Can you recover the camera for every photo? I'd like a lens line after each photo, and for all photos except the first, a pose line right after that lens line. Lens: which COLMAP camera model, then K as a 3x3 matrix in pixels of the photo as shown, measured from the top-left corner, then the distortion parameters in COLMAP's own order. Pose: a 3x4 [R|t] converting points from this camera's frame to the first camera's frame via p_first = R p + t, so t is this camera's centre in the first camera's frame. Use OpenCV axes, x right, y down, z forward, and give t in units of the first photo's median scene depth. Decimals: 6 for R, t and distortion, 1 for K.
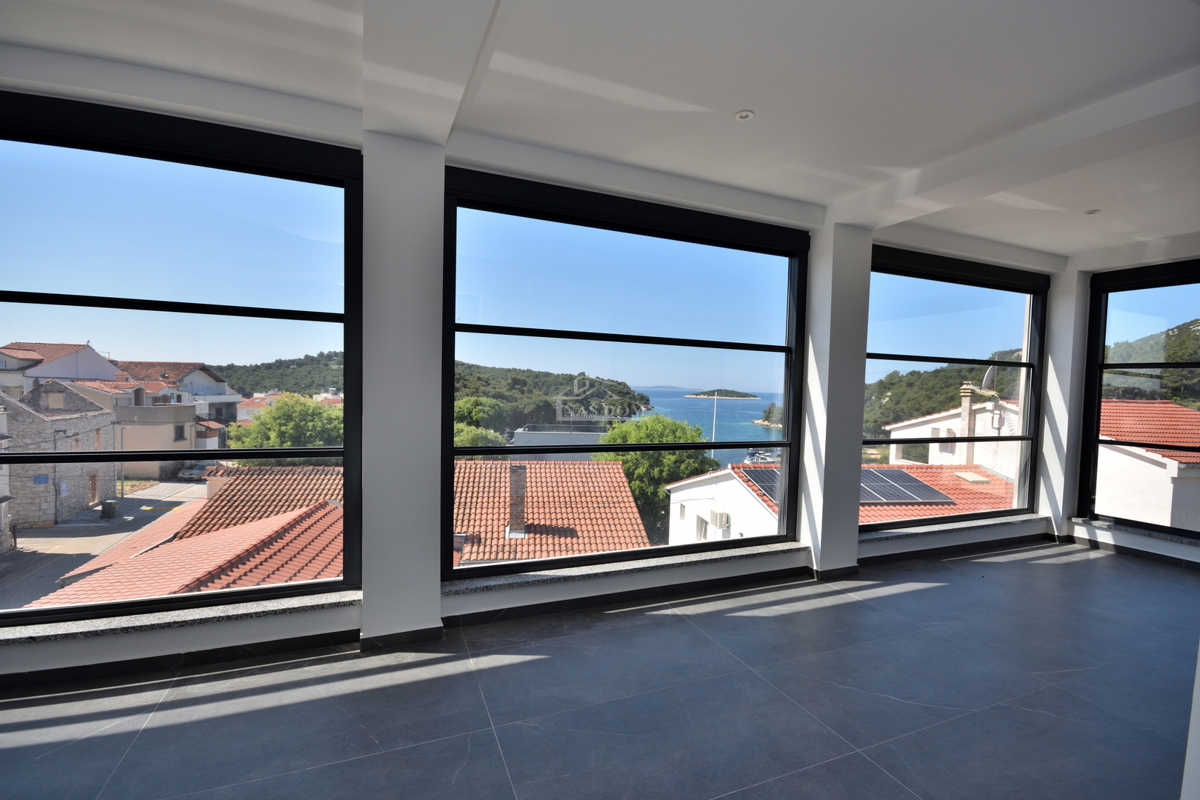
lens RADIAL K [[526.9, 0, 604.6], [0, 526.9, 407.8], [0, 0, 1]] dist [0.005973, -0.010463]
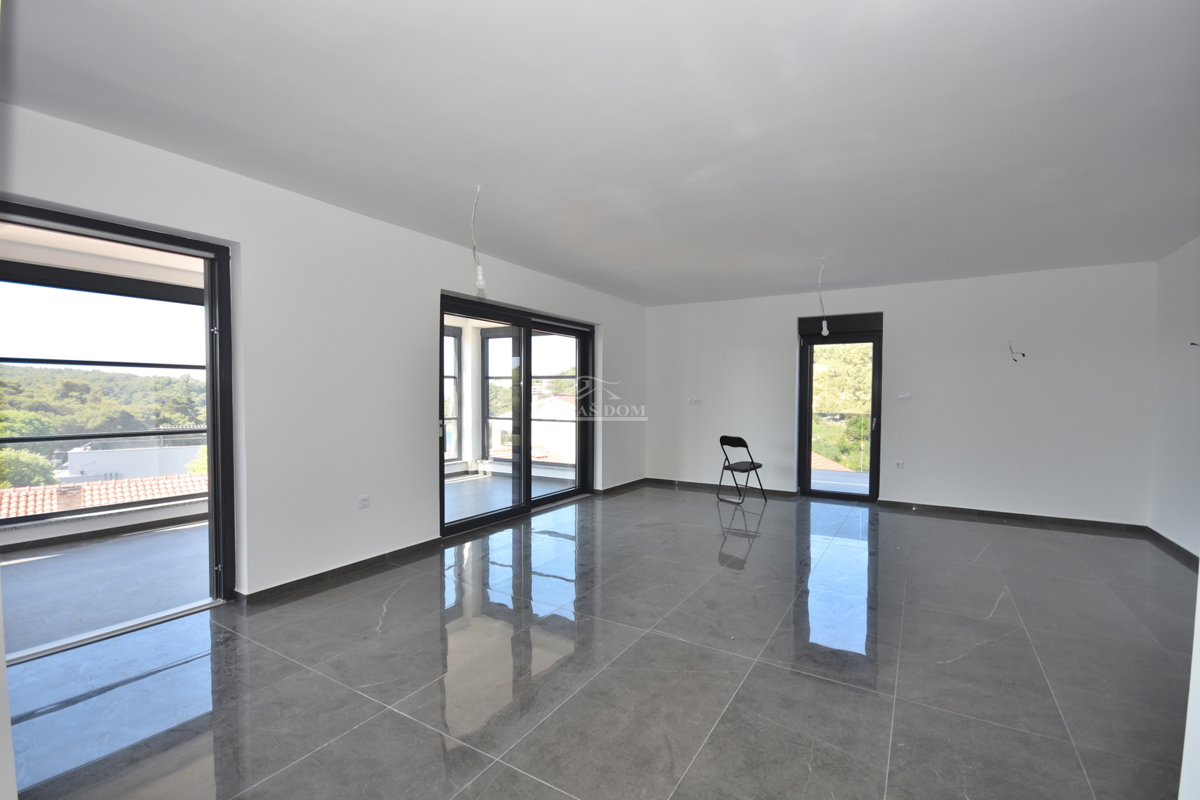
lens RADIAL K [[526.9, 0, 603.0], [0, 526.9, 408.8], [0, 0, 1]] dist [0.005973, -0.010463]
pose [[0.811863, -0.037870, 0.582619, 0.041787], [0.038520, 0.999194, 0.011272, 0.006051], [-0.582576, 0.013291, 0.812667, -0.173261]]
